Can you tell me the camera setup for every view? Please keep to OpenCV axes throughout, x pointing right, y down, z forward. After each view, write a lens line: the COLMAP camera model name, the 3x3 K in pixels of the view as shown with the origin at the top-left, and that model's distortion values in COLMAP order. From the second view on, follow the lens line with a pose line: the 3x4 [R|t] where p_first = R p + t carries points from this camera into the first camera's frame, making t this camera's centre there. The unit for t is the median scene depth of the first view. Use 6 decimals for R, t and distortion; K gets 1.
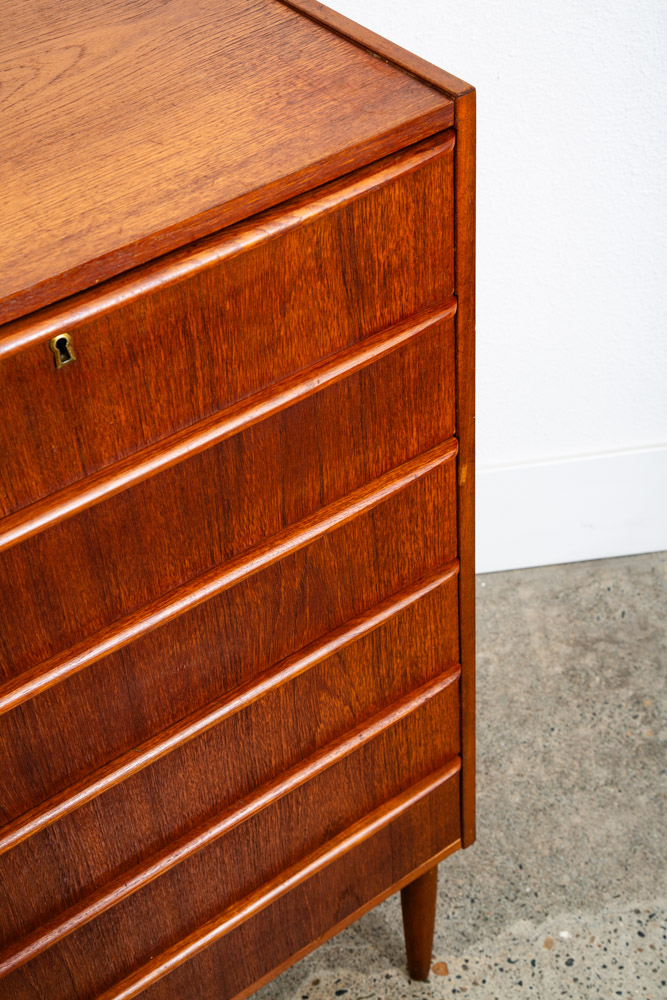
lens RADIAL K [[1534.2, 0, 328.8], [0, 1534.2, 505.5], [0, 0, 1]] dist [0.181420, 0.000000]
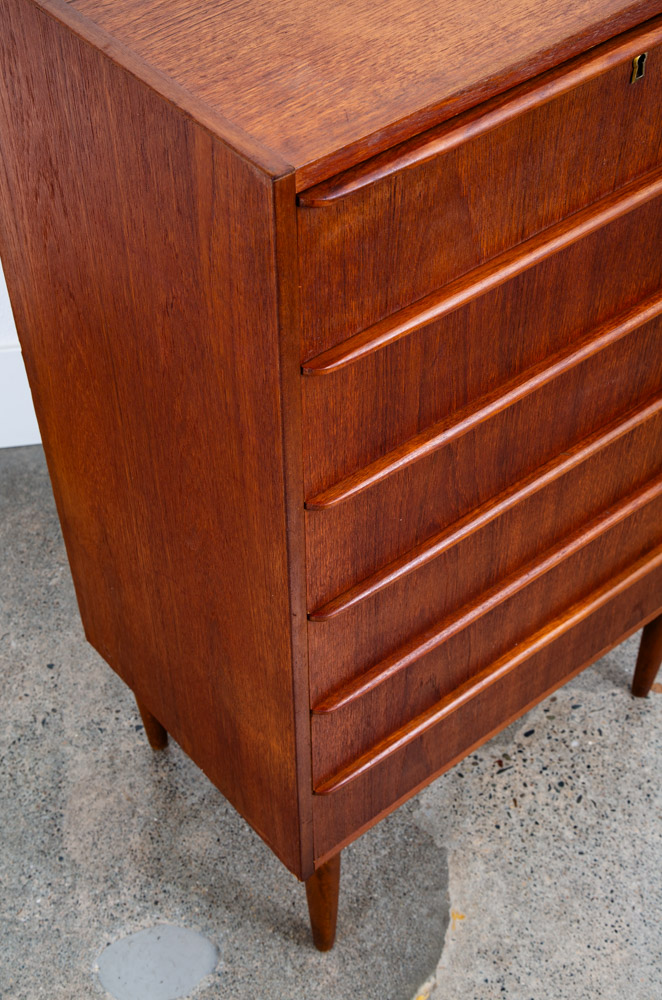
lens RADIAL K [[1397.1, 0, 320.5], [0, 1397.1, 520.3], [0, 0, 1]] dist [0.138777, 0.000000]
pose [[0.997614, -0.000244, 0.069031, -0.380267], [-0.005589, 0.996425, 0.084295, 0.117652], [-0.068805, -0.084480, 0.994047, -0.060804]]
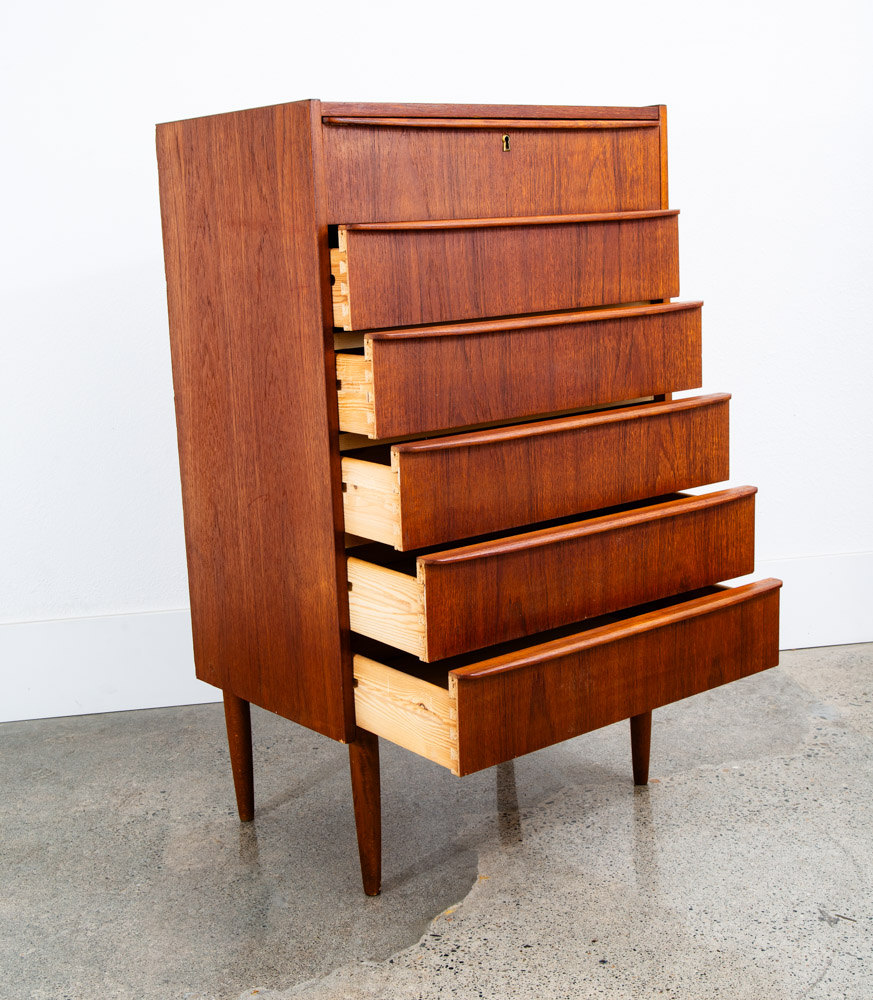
lens RADIAL K [[1459.7, 0, 438.8], [0, 1459.7, 494.5], [0, 0, 1]] dist [0.057758, 0.000000]
pose [[0.999103, 0.009865, 0.041192, -0.278886], [0.013360, 0.849462, -0.527480, 1.159944], [-0.040195, 0.527557, 0.848568, -0.438672]]
